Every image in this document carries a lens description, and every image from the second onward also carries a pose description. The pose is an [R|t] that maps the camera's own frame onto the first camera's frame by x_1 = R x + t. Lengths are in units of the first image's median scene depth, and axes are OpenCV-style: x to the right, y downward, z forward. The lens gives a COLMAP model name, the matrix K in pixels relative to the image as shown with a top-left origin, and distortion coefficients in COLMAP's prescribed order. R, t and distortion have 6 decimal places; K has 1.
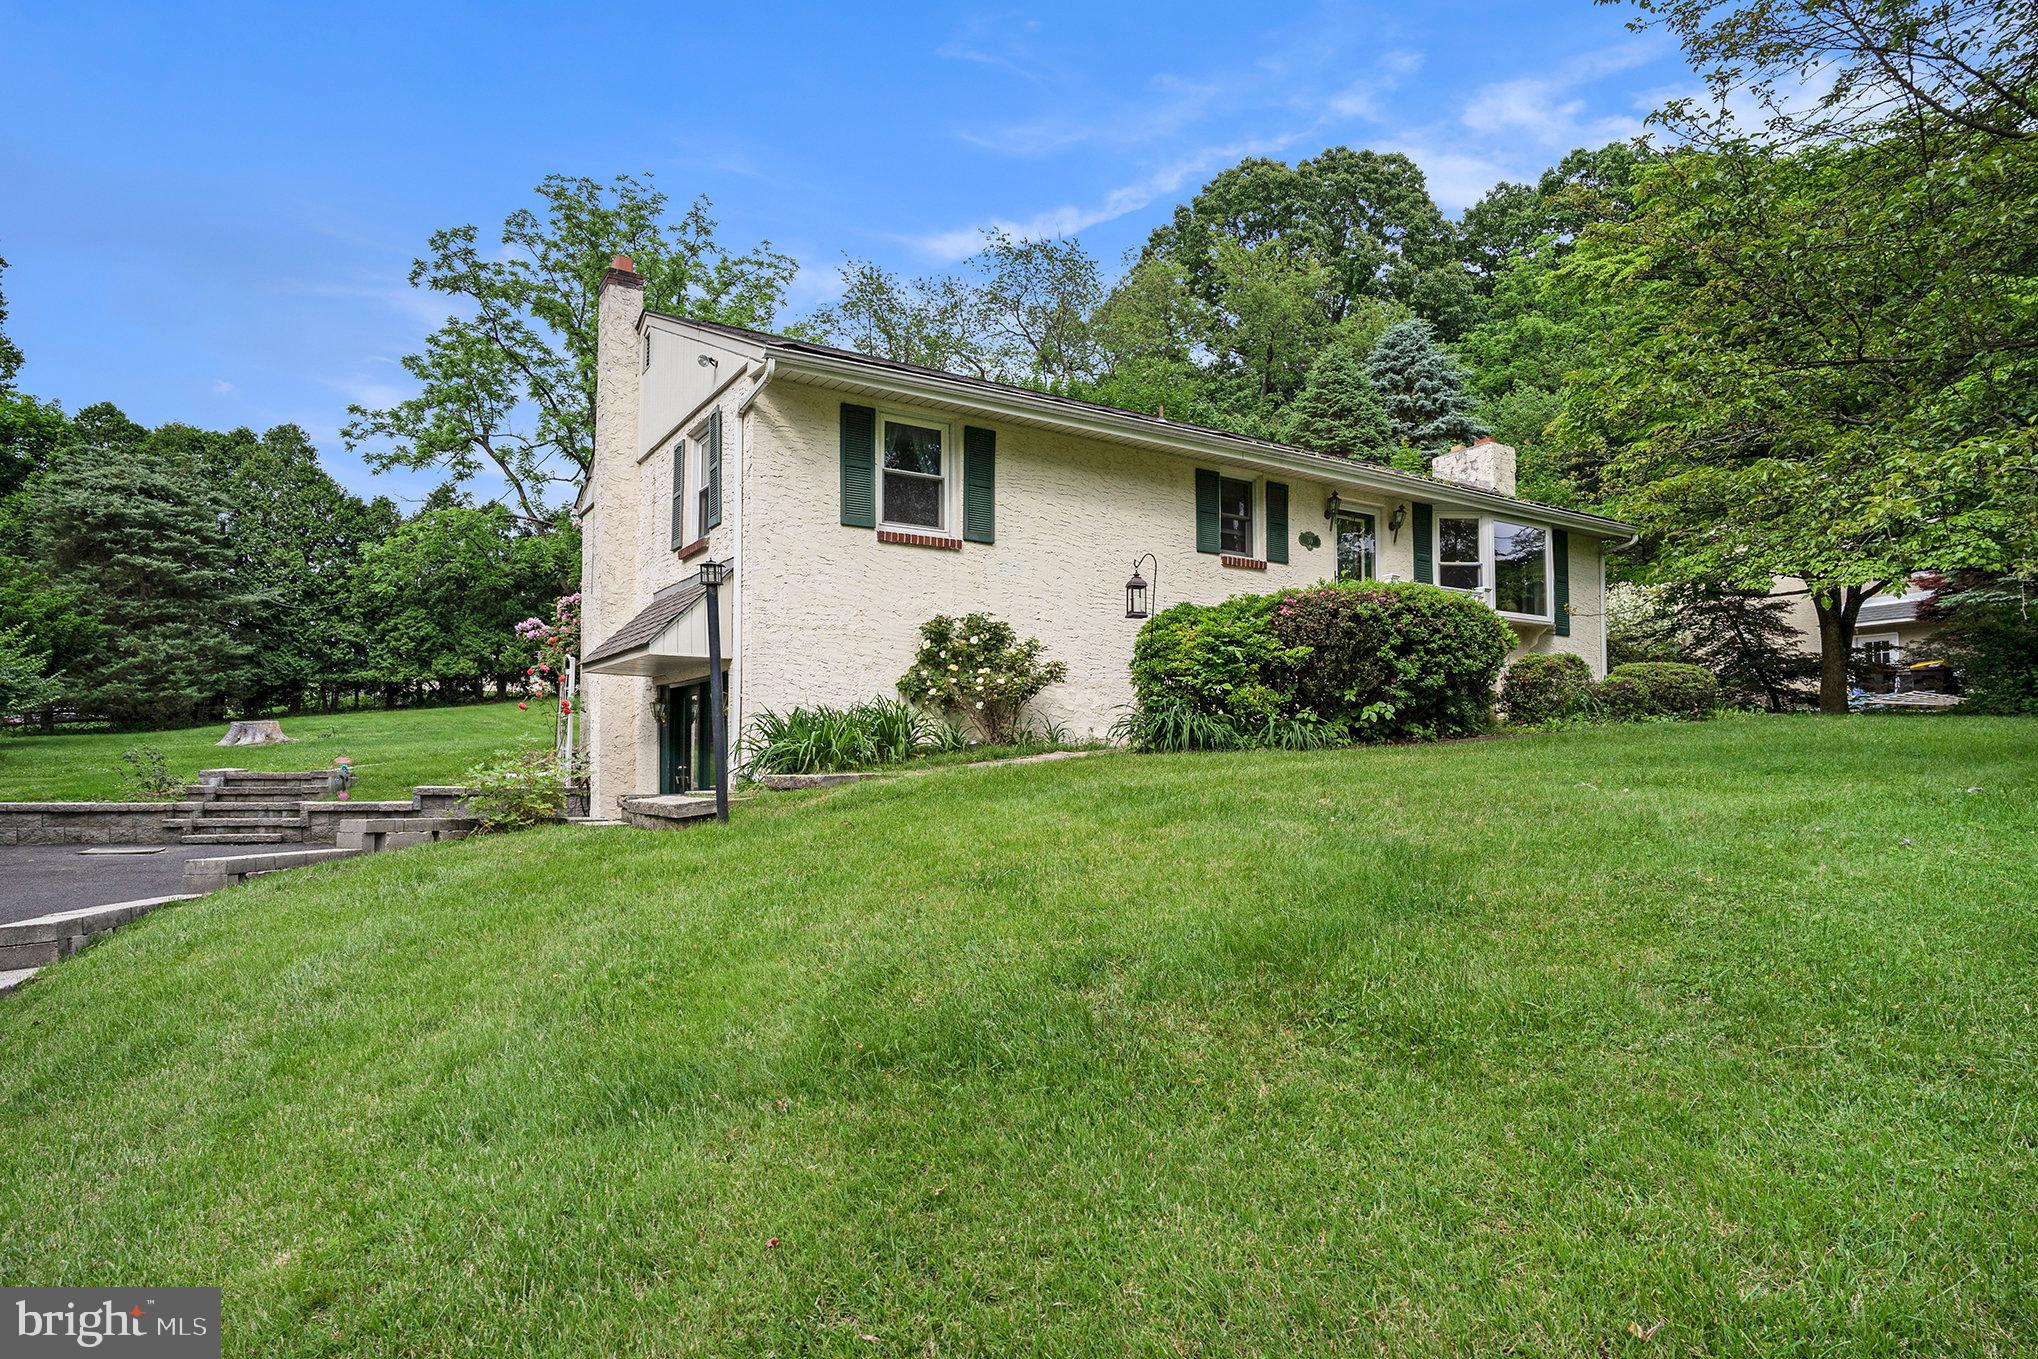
lens RADIAL K [[1113.4, 0, 1019.0], [0, 1113.4, 679.5], [0, 0, 1]] dist [0.003676, 0.001335]
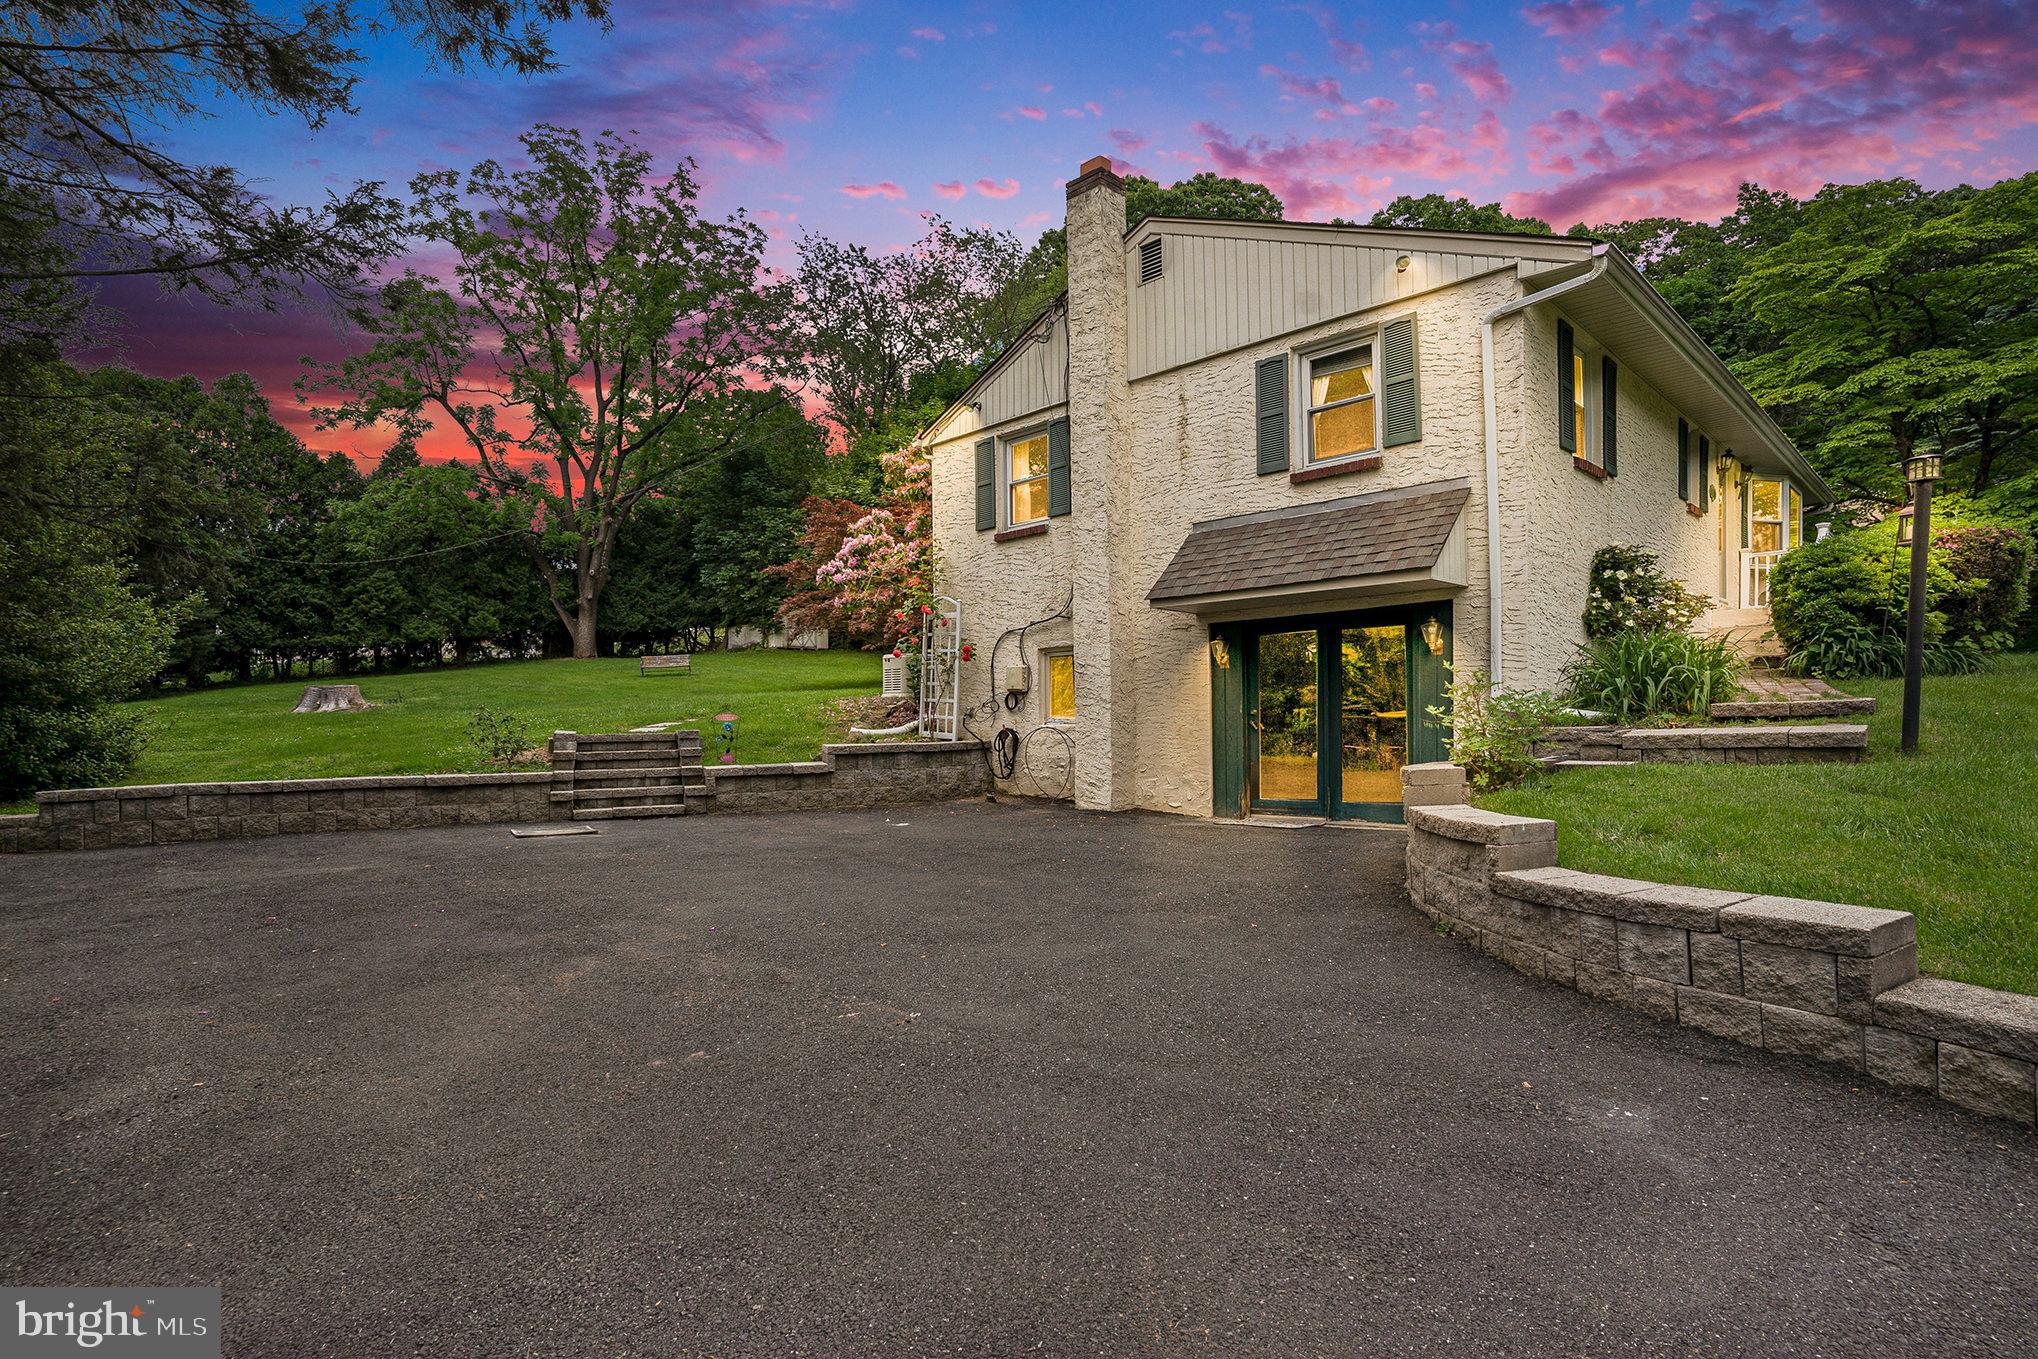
lens RADIAL K [[1005.6, 0, 1039.8], [0, 1005.6, 672.5], [0, 0, 1]] dist [-0.071769, 0.036218]
pose [[0.978411, -0.014643, 0.206150, -0.167802], [0.008990, 0.999558, 0.028333, 0.005437], [-0.206474, -0.025868, 0.978110, 0.060485]]
